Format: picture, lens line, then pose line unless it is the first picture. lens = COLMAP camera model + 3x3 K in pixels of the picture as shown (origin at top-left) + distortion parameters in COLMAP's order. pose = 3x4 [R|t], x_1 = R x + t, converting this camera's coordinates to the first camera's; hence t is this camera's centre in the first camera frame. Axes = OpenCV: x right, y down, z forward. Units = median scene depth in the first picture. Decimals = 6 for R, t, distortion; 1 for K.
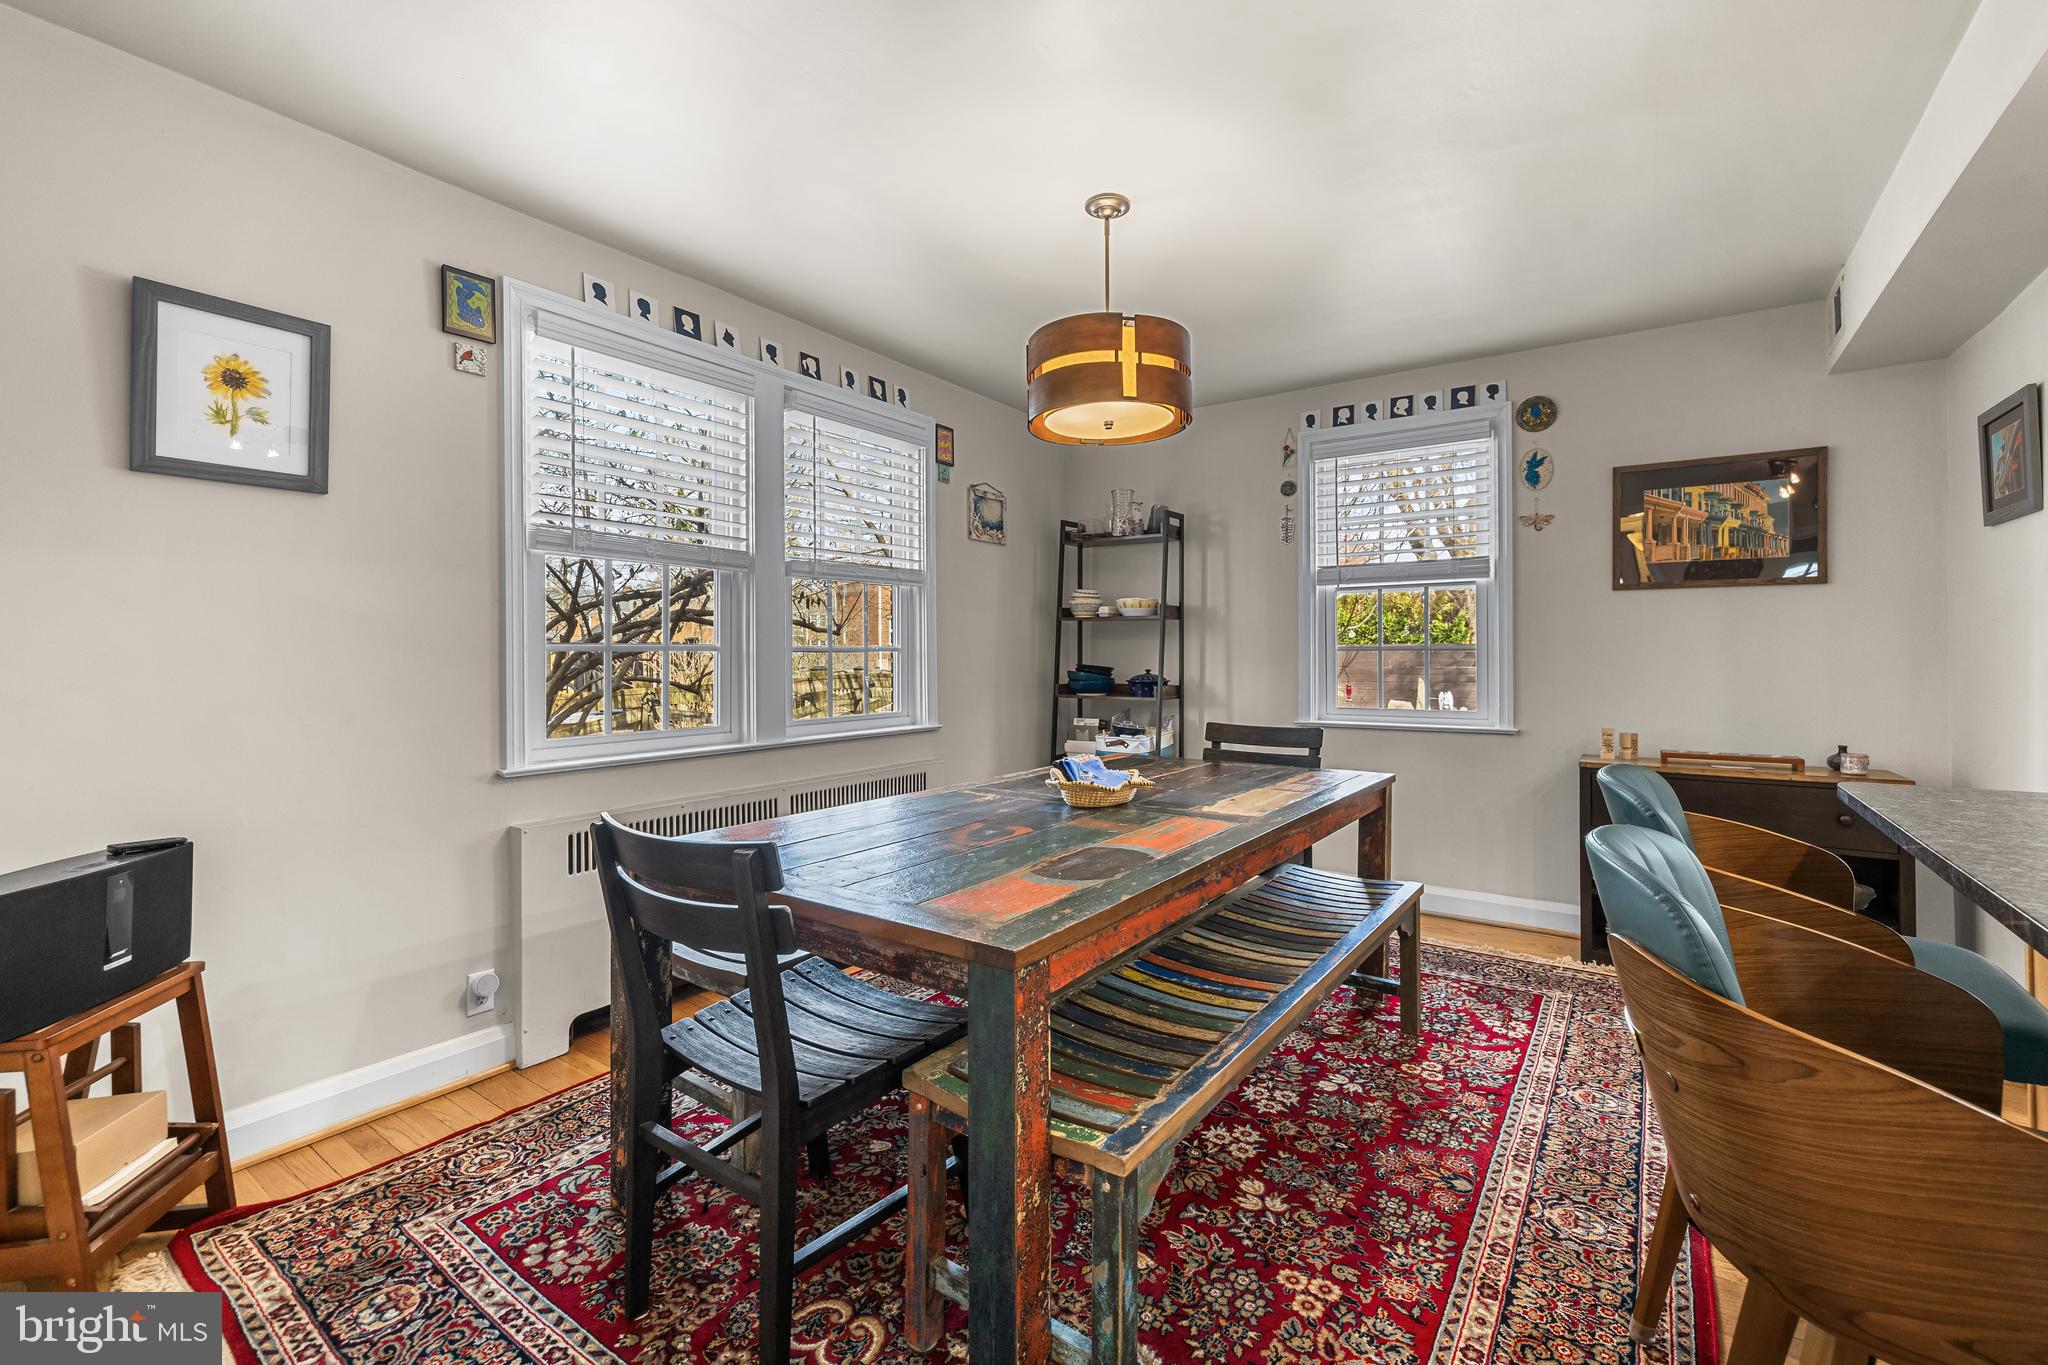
lens RADIAL K [[873.7, 0, 1005.2], [0, 873.7, 642.5], [0, 0, 1]] dist [-0.001122, 0.000866]
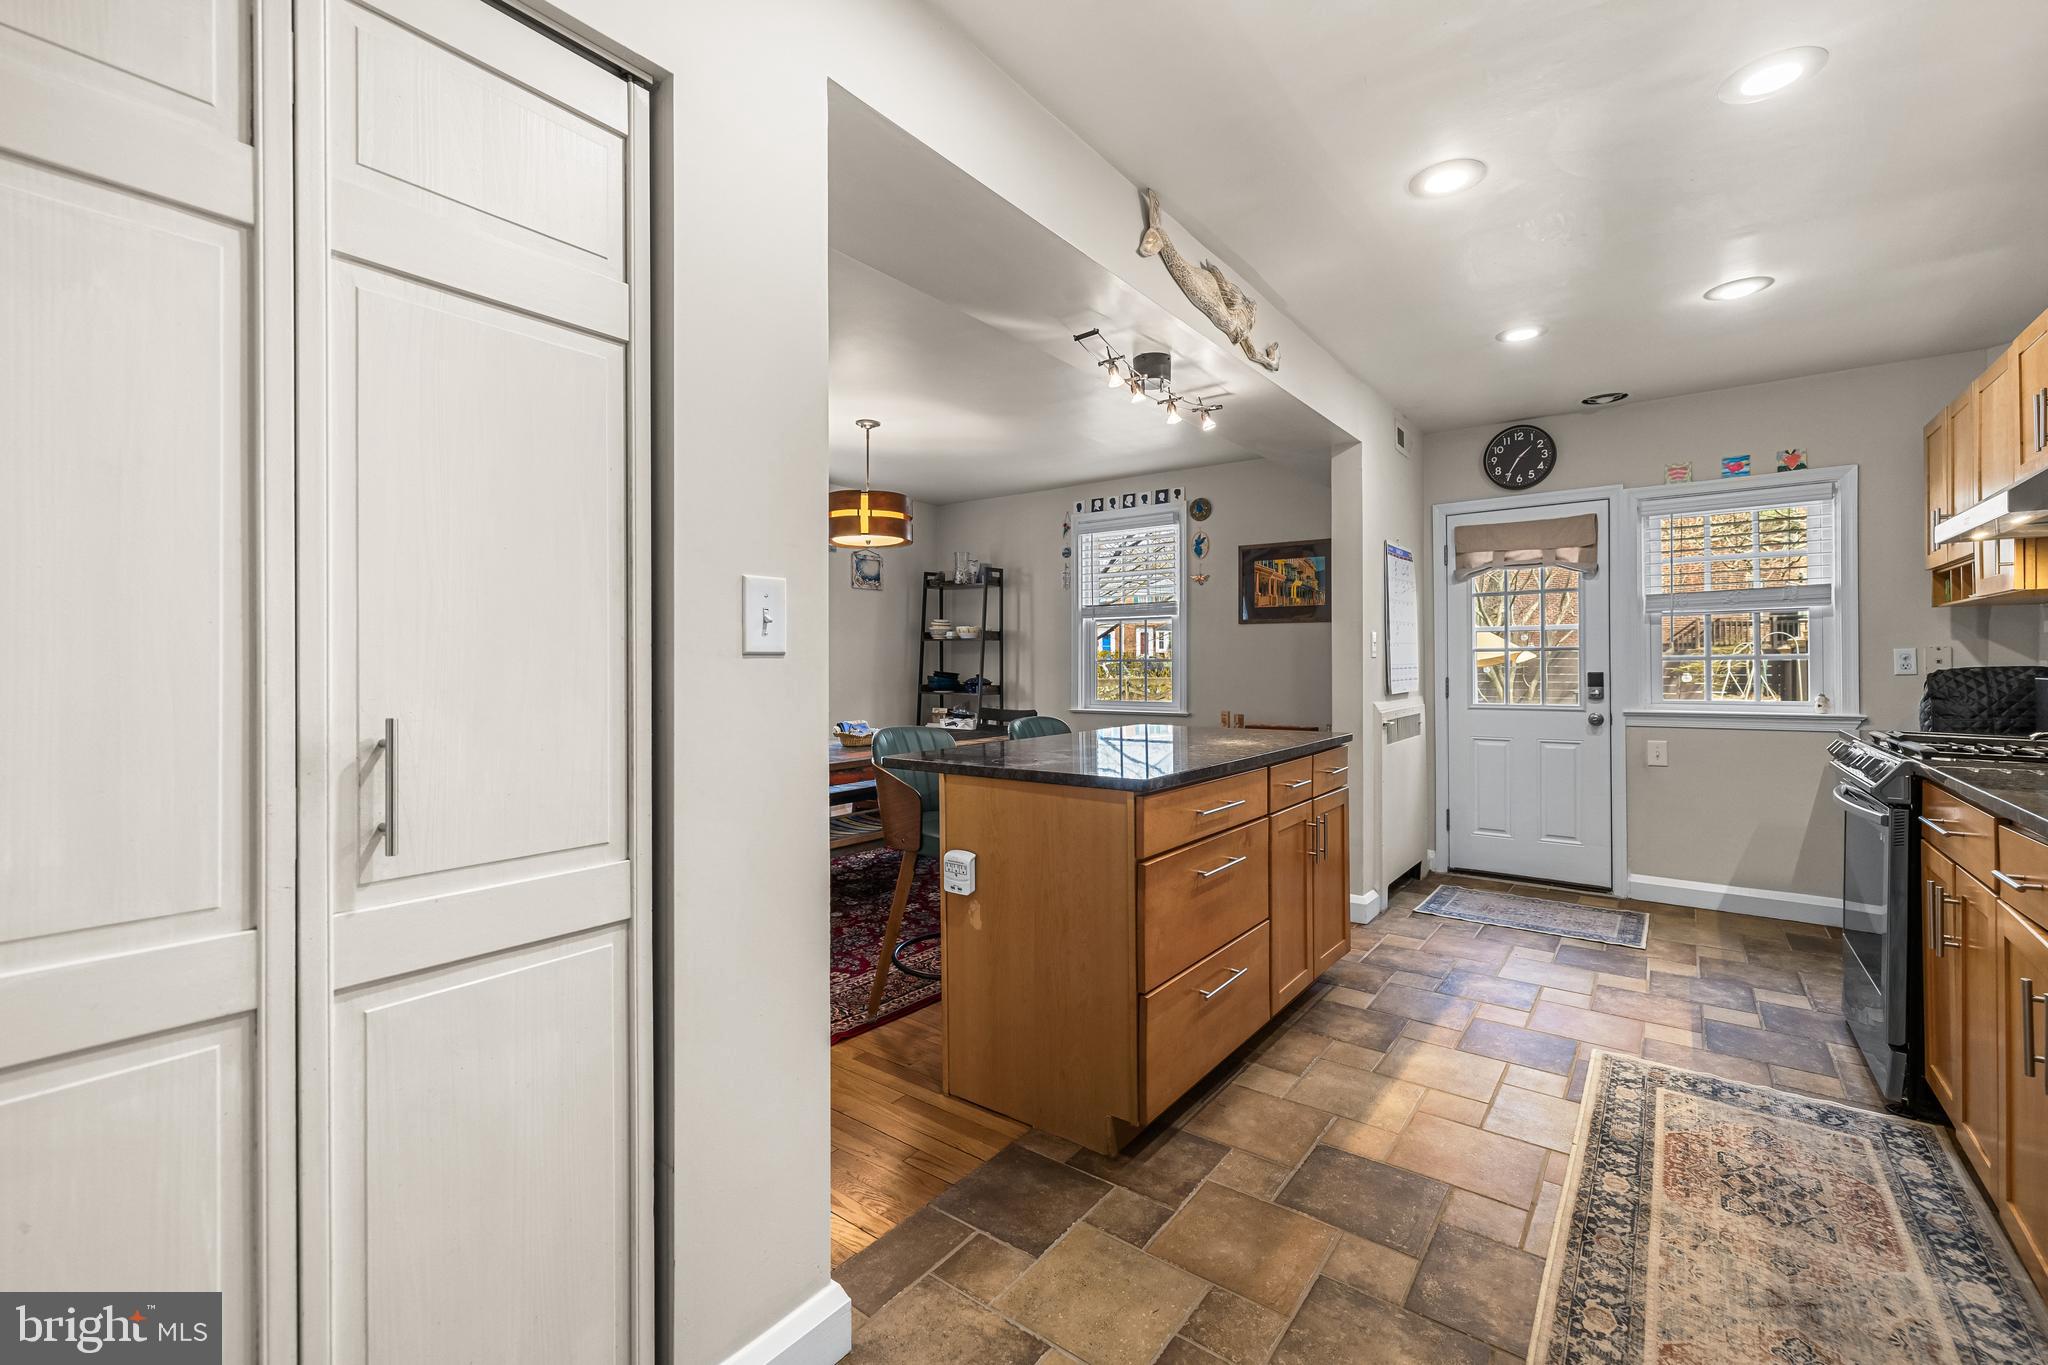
lens RADIAL K [[873.7, 0, 1021.9], [0, 873.7, 661.9], [0, 0, 1]] dist [-0.001122, 0.000866]
pose [[0.999708, -0.002359, -0.024042, 0.286017], [0.002750, 0.999864, 0.016263, -0.014779], [0.024001, -0.016324, 0.999579, -0.494771]]
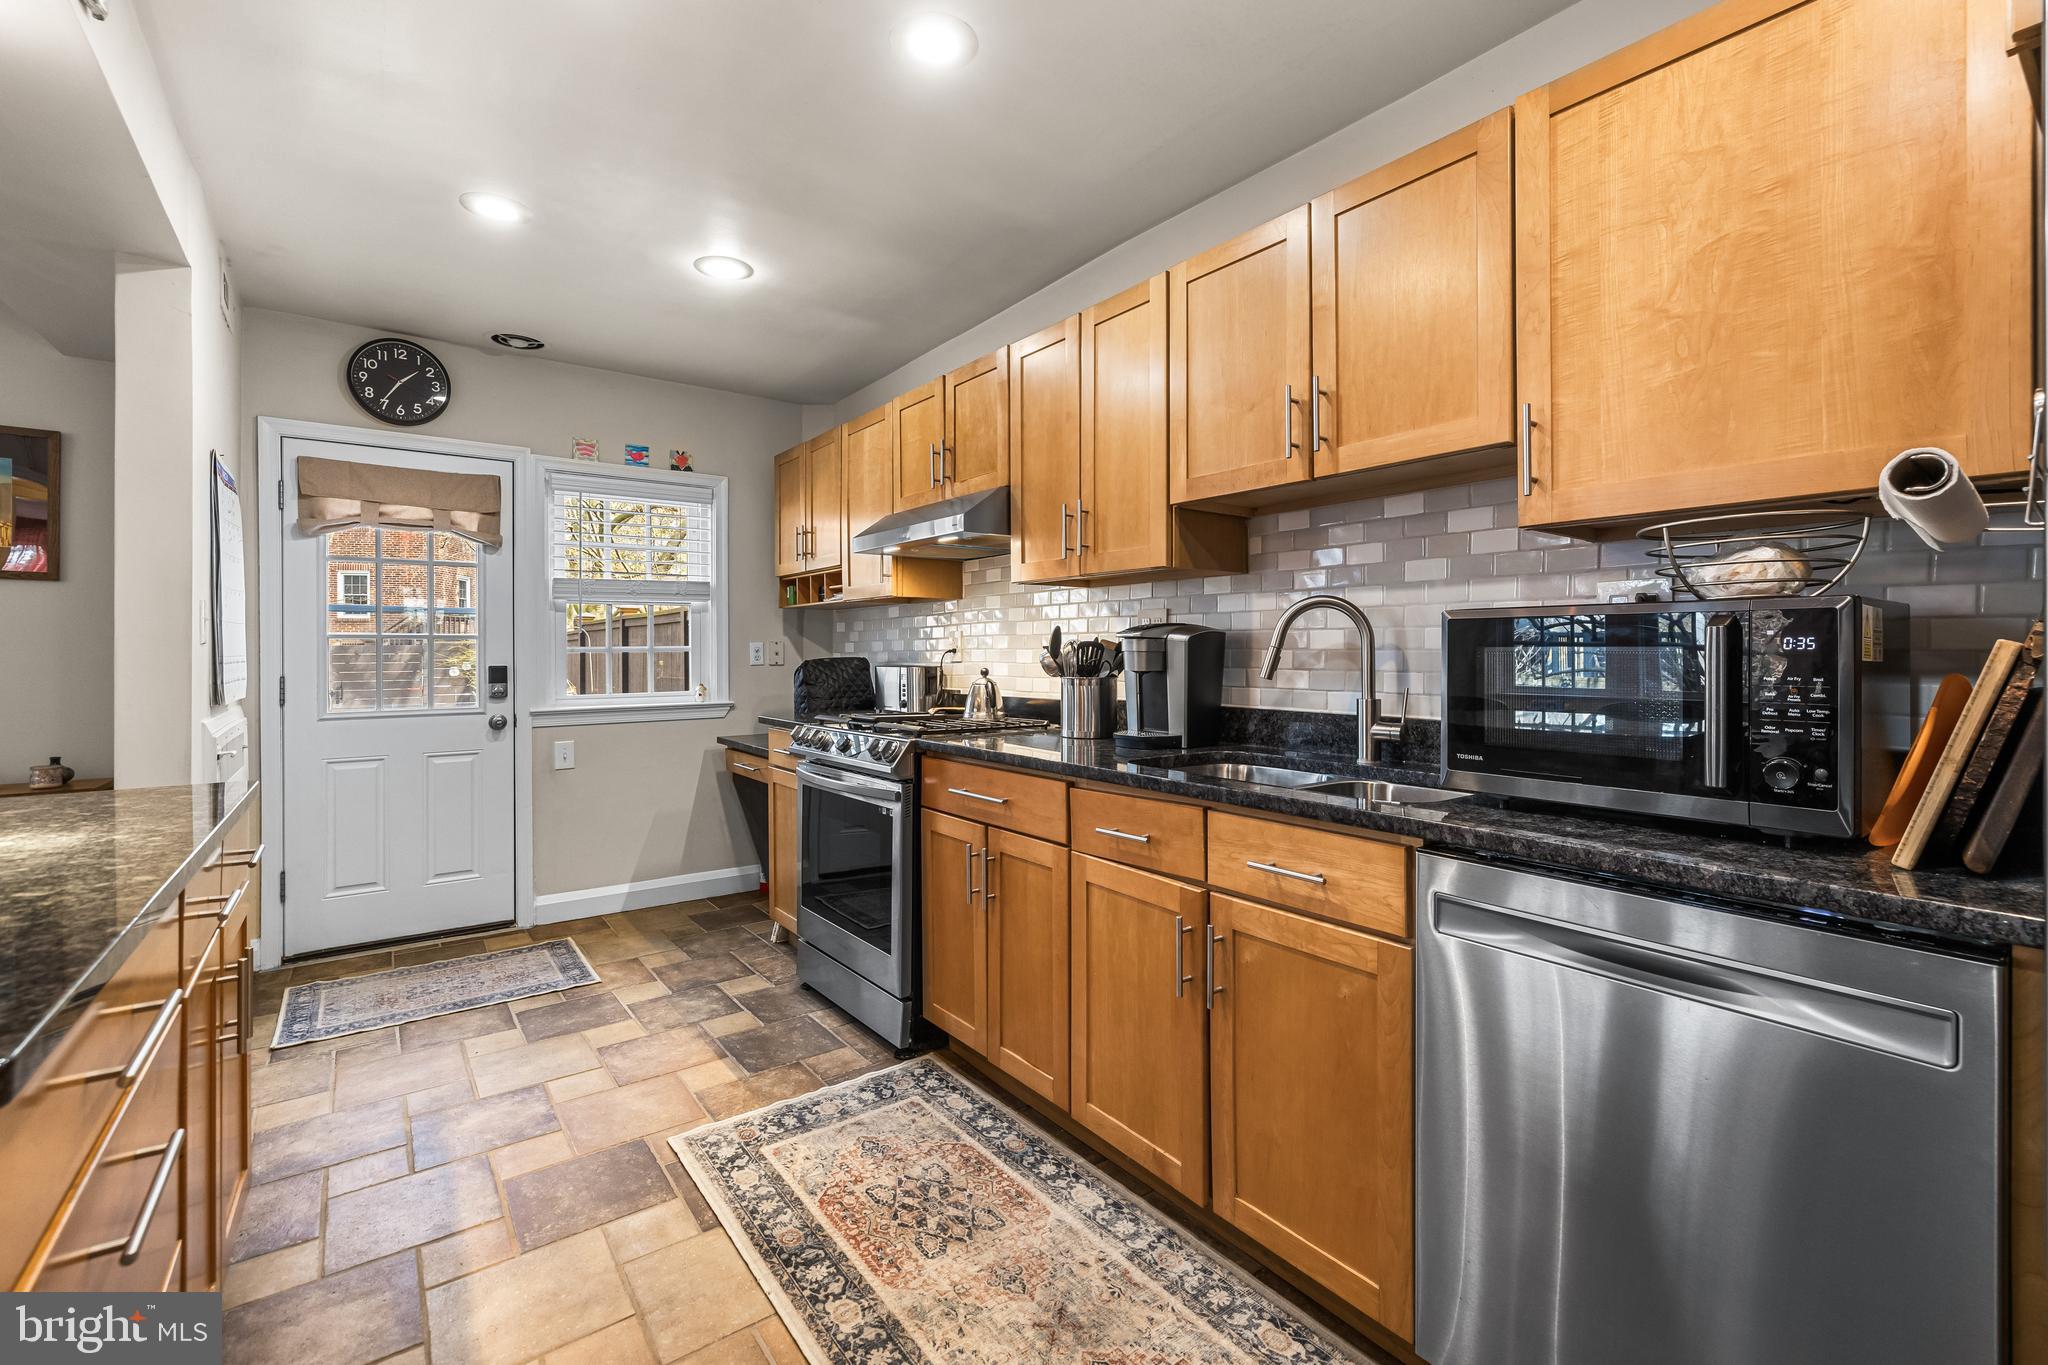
lens RADIAL K [[873.7, 0, 1030.7], [0, 873.7, 650.4], [0, 0, 1]] dist [-0.001122, 0.000866]
pose [[0.280256, 0.004685, 0.959914, 0.259450], [-0.015637, 0.999878, -0.000315, -0.007065], [-0.959798, -0.014922, 0.280295, -0.195657]]
